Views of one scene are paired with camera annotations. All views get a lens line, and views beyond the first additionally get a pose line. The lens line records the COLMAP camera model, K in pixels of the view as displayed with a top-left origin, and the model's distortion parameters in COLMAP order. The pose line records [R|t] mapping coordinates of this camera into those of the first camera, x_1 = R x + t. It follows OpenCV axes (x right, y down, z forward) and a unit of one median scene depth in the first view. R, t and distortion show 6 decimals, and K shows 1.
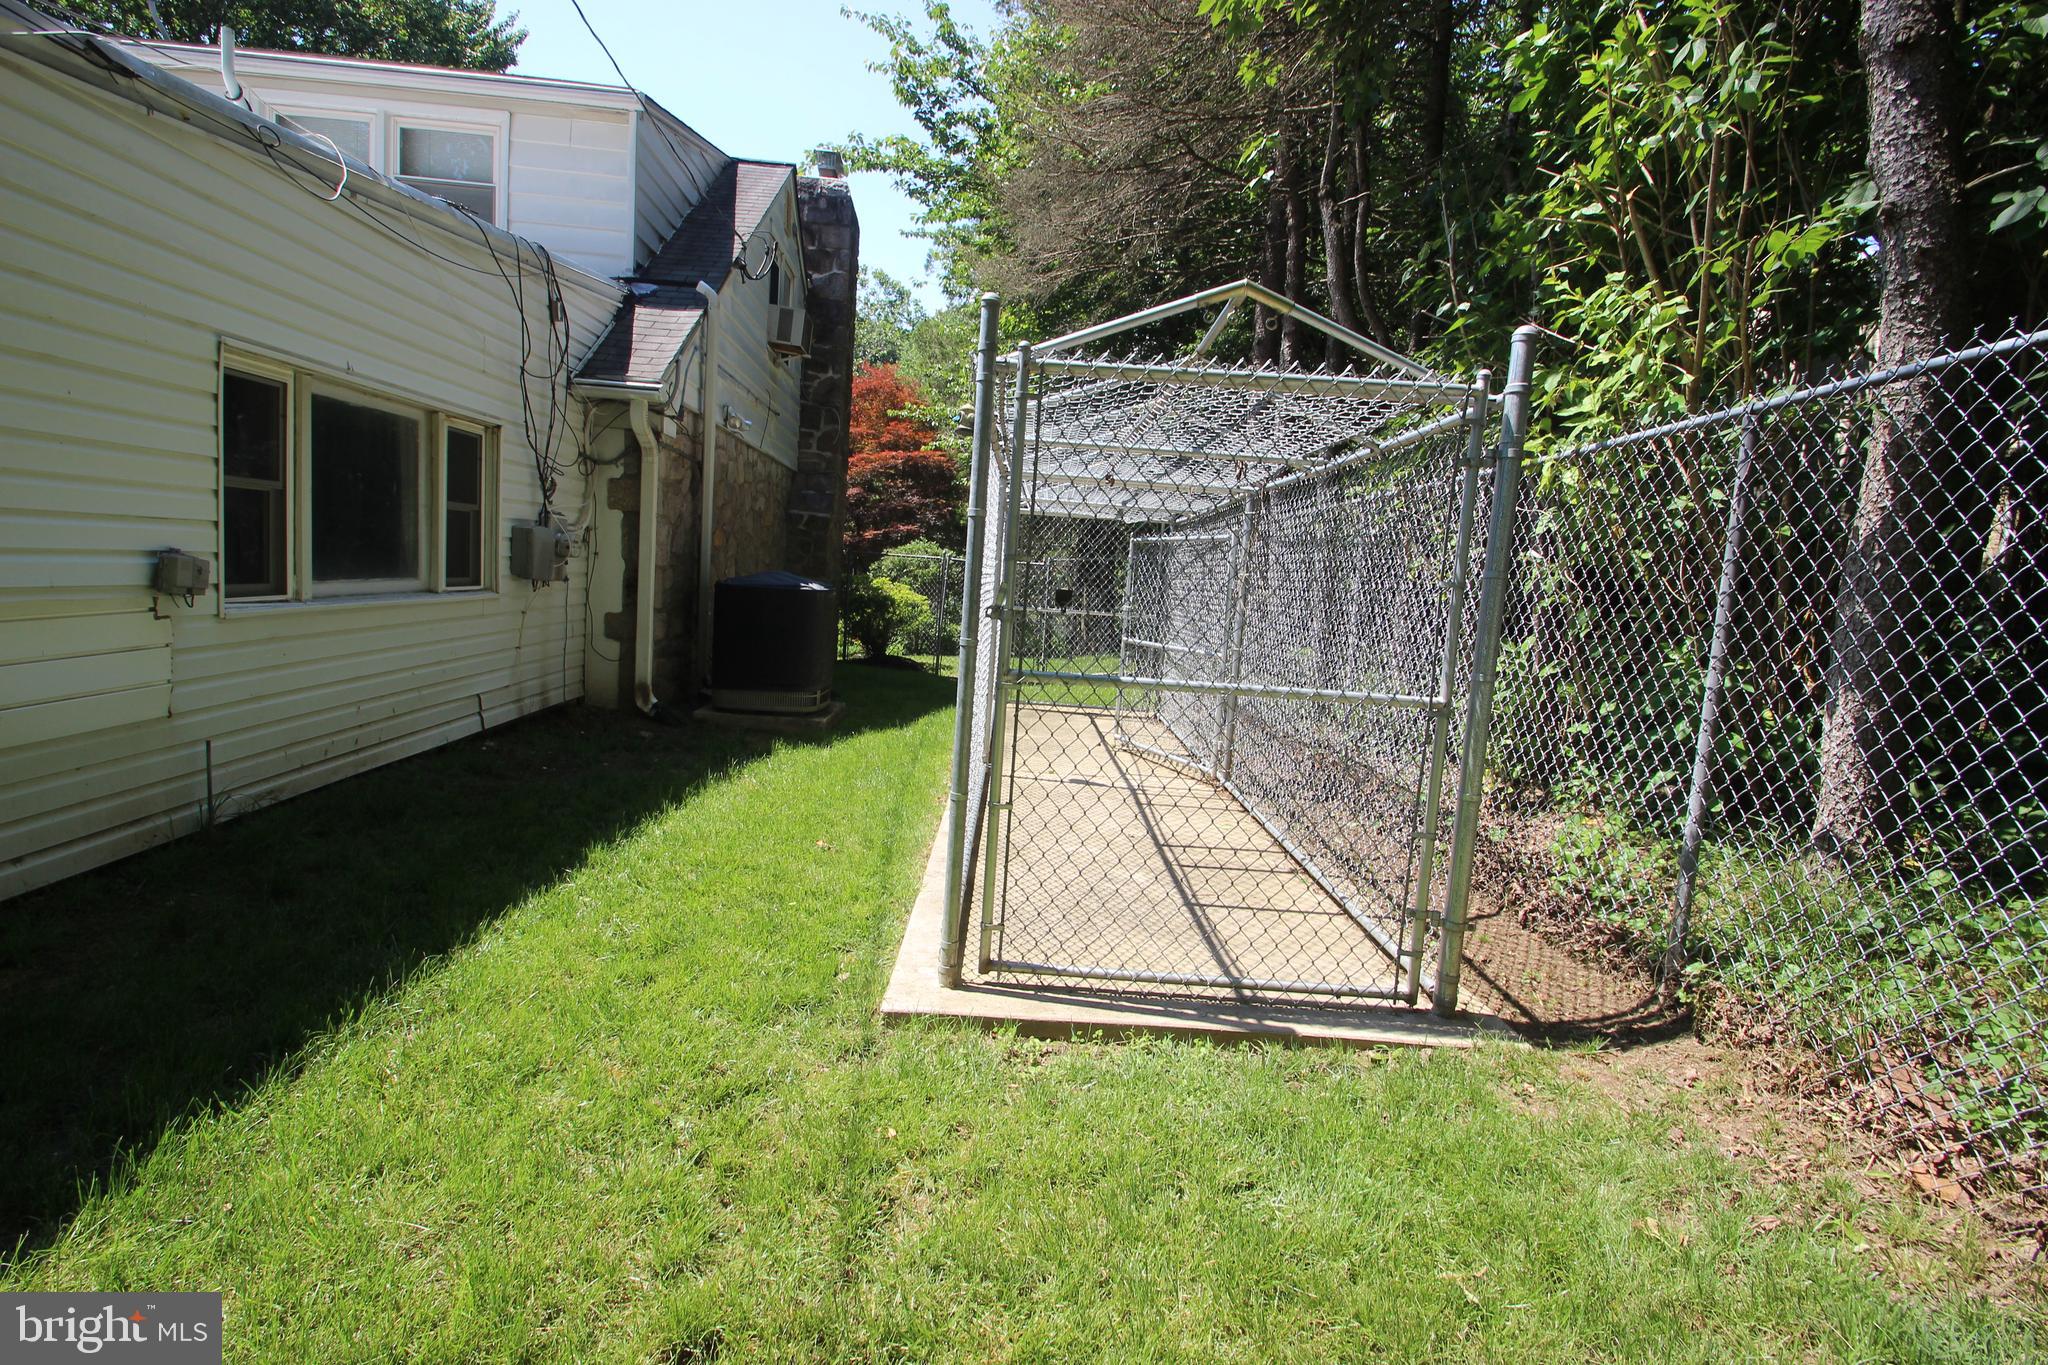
lens RADIAL K [[951.9, 0, 1030.1], [0, 951.9, 675.9], [0, 0, 1]] dist [0.030146, -0.027367]
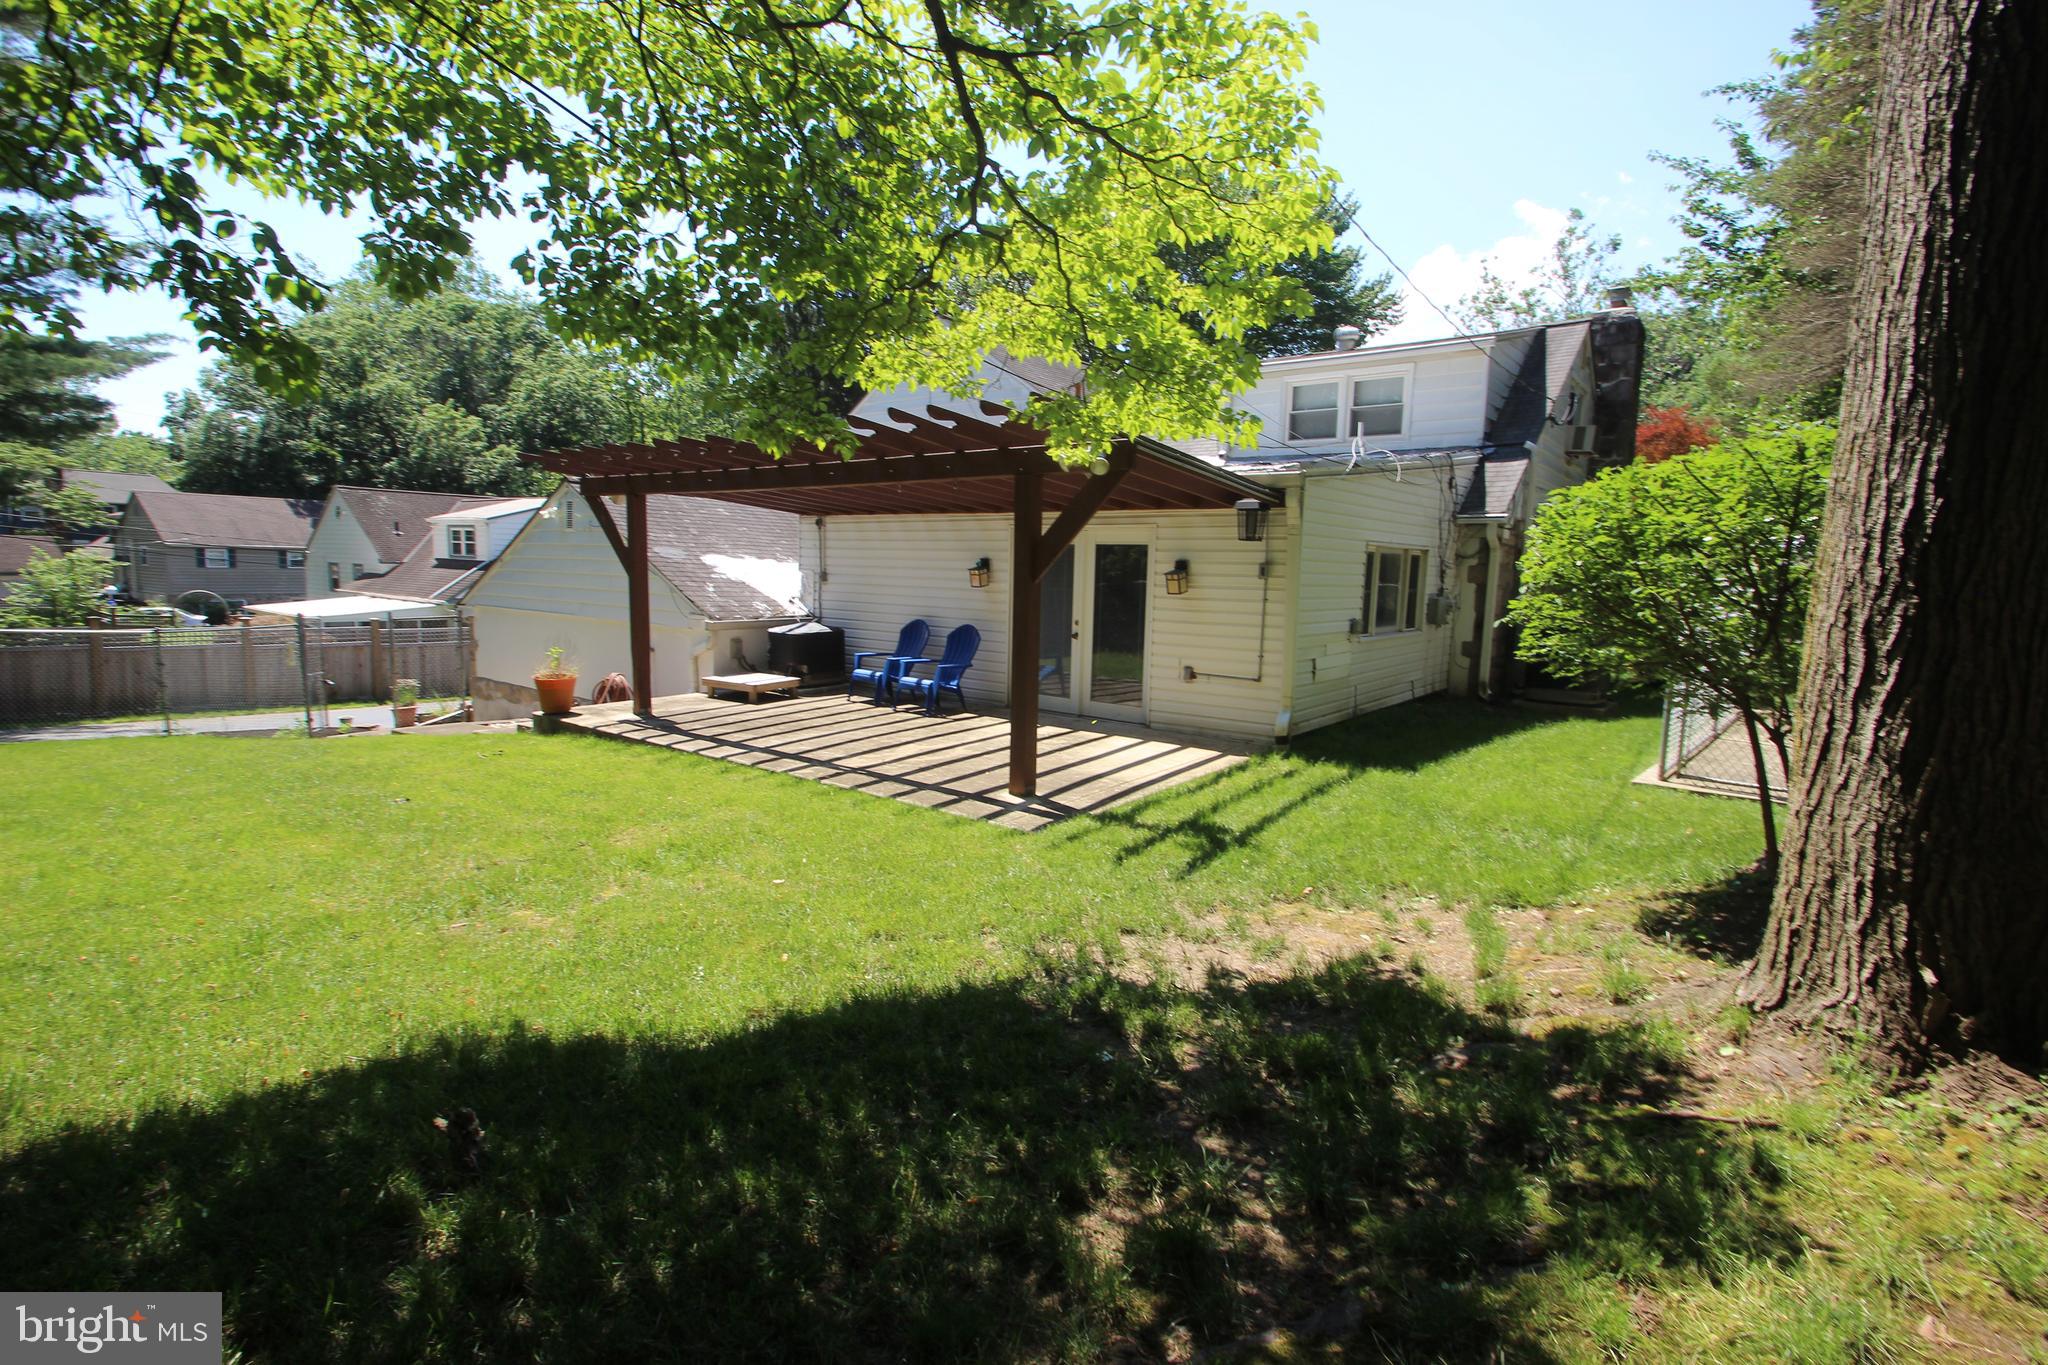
lens RADIAL K [[966.1, 0, 1024.0], [0, 966.1, 682.5], [0, 0, 1]] dist [0.005978, -0.010317]
pose [[0.735566, 0.028999, -0.676832, 0.378252], [-0.047479, 0.998833, -0.008804, 0.141189], [0.675788, 0.038611, 0.736085, -1.908022]]
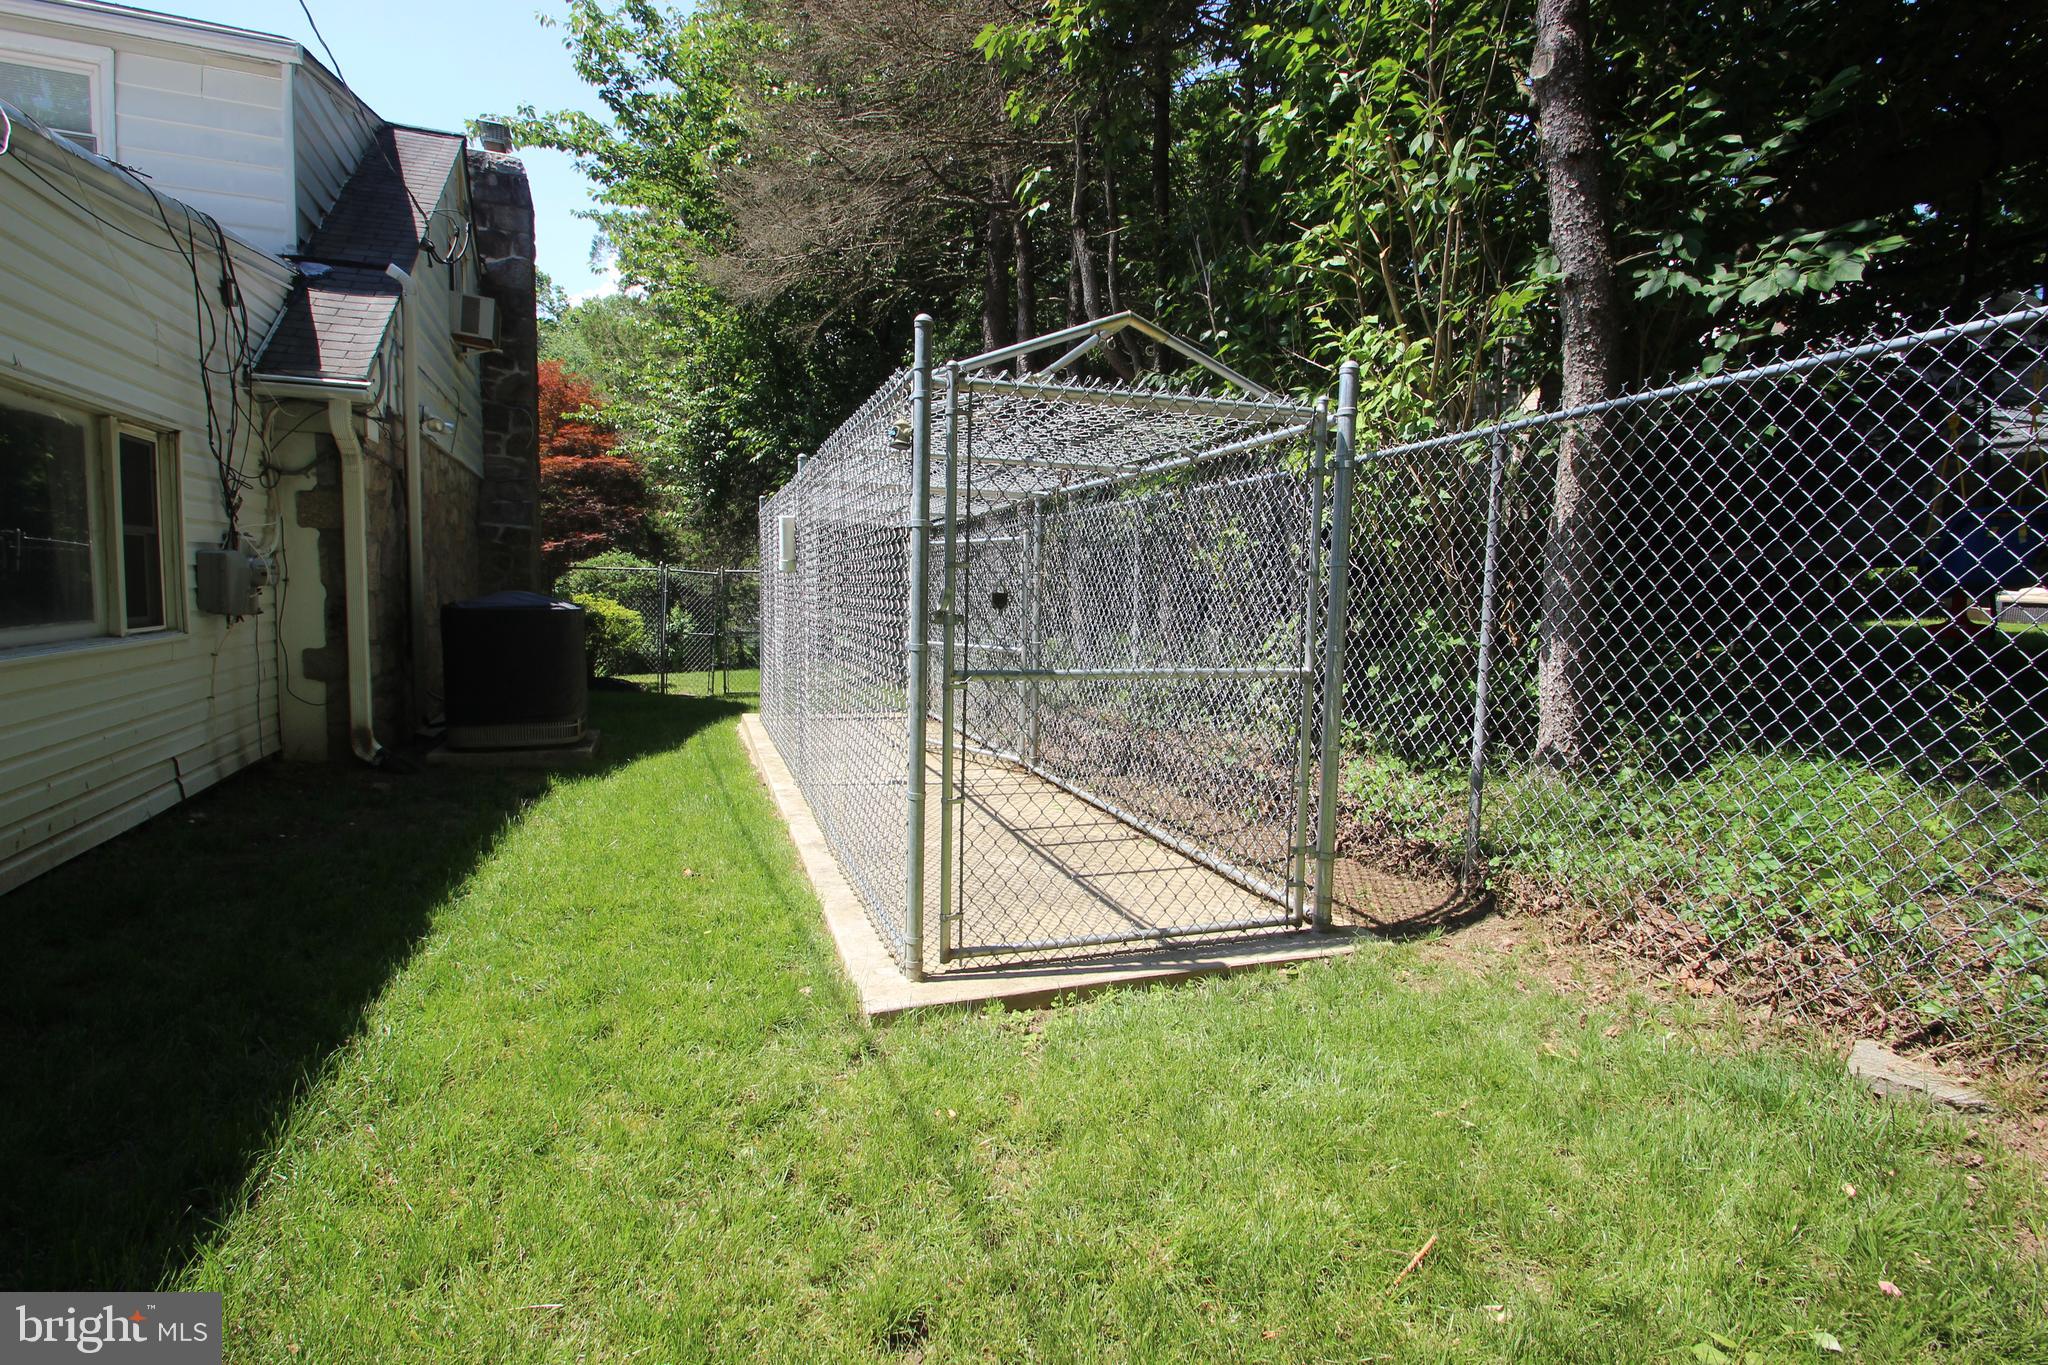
lens RADIAL K [[951.9, 0, 1030.1], [0, 951.9, 675.9], [0, 0, 1]] dist [0.030146, -0.027367]
pose [[0.945274, -0.075512, 0.317421, -0.238653], [0.076170, 0.997041, 0.010357, -0.004979], [-0.317264, 0.014387, 0.948228, -0.022247]]
